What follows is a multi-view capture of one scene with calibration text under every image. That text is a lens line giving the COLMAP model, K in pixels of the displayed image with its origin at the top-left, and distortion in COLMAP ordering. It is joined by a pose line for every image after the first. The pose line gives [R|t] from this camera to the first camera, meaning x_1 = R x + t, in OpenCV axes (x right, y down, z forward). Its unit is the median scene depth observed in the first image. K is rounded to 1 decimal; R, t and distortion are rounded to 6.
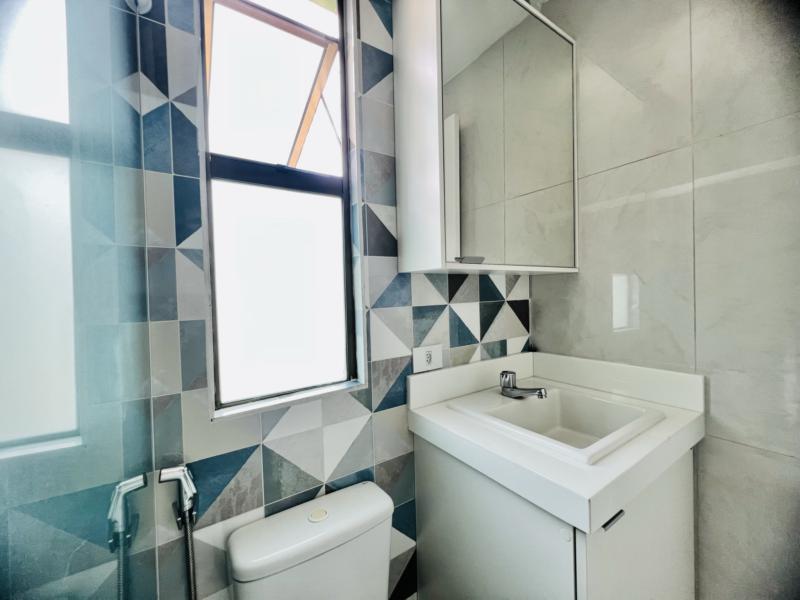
lens RADIAL K [[319.5, 0, 396.5], [0, 319.5, 296.9], [0, 0, 1]] dist [-0.002832, 0.000139]
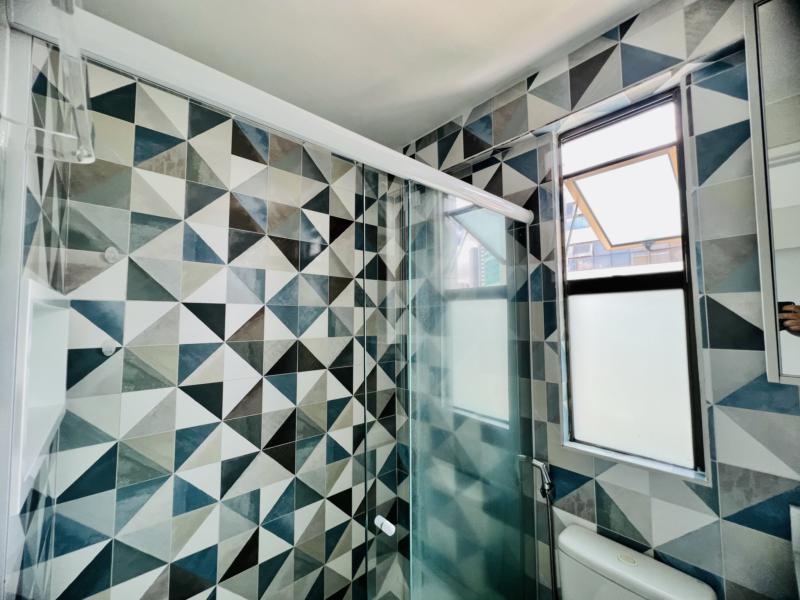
lens RADIAL K [[323.3, 0, 397.9], [0, 323.3, 299.0], [0, 0, 1]] dist [-0.003251, -0.000525]
pose [[0.145038, -0.029771, -0.988978, 0.819499], [-0.012081, 0.999419, -0.031857, -0.260499], [0.989352, 0.016568, 0.144594, -0.083394]]
